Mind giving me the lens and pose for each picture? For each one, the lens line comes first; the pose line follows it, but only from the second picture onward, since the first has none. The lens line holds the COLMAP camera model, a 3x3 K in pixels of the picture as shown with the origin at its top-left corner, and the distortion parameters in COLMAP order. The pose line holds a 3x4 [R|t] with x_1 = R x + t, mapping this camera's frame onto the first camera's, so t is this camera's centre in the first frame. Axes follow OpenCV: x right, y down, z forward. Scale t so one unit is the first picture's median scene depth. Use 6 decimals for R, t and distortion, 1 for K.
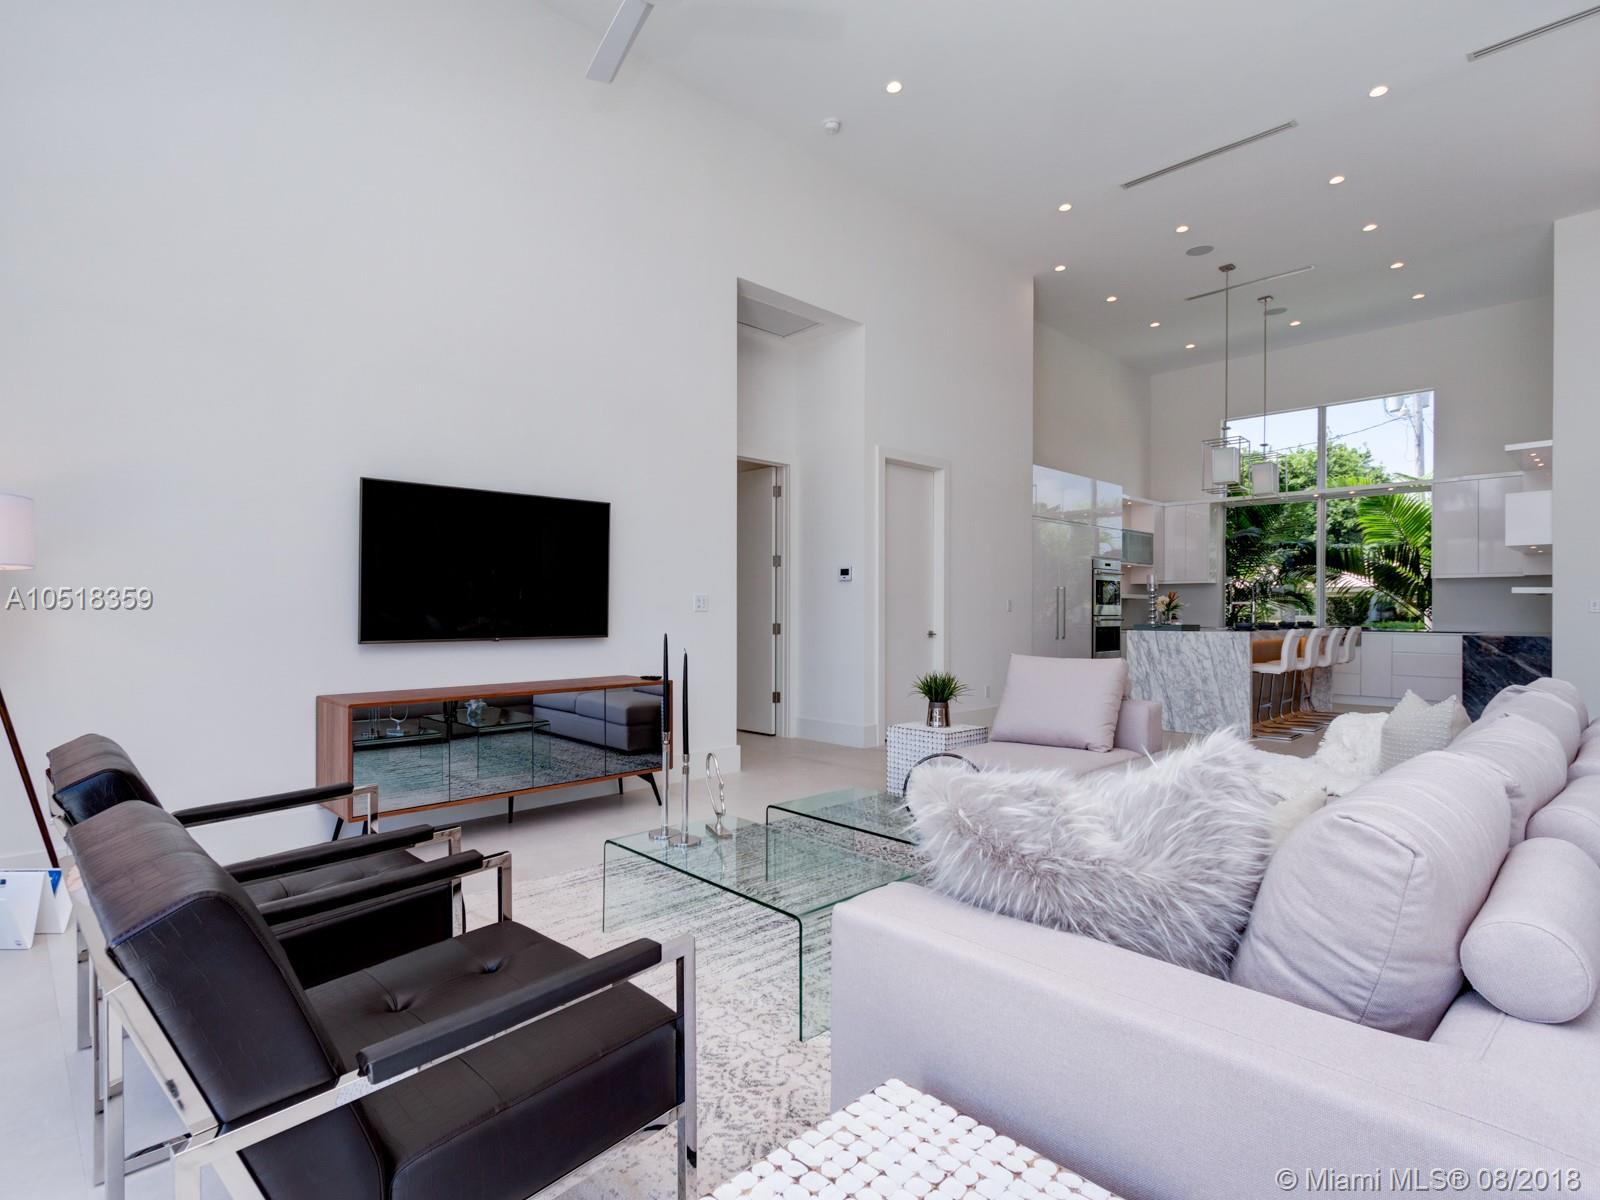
lens RADIAL K [[817.1, 0, 776.2], [0, 817.1, 611.4], [0, 0, 1]] dist [0.002051, -0.001328]
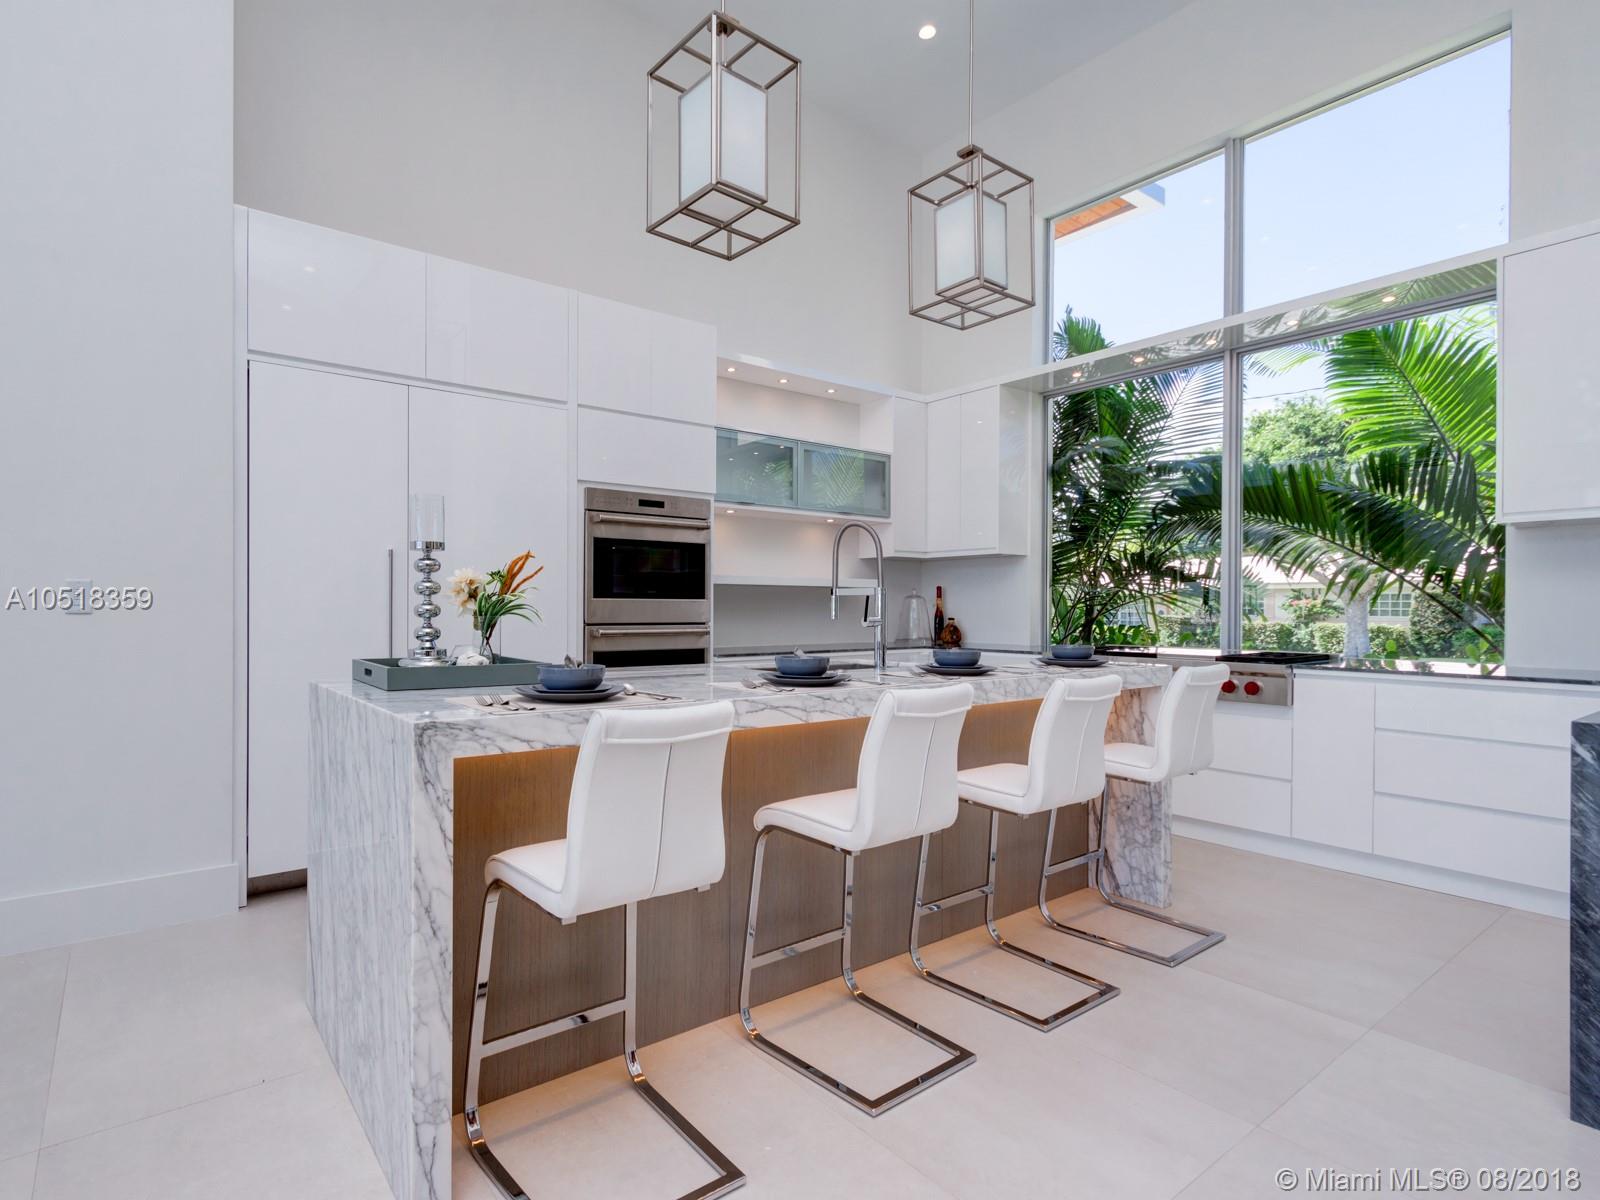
lens RADIAL K [[817.1, 0, 797.8], [0, 817.1, 608.5], [0, 0, 1]] dist [0.002051, -0.001328]
pose [[0.996044, 0.000252, -0.088866, 0.489798], [-0.001189, 0.999944, -0.010487, -0.001618], [0.088859, 0.010551, 0.995988, 0.571330]]
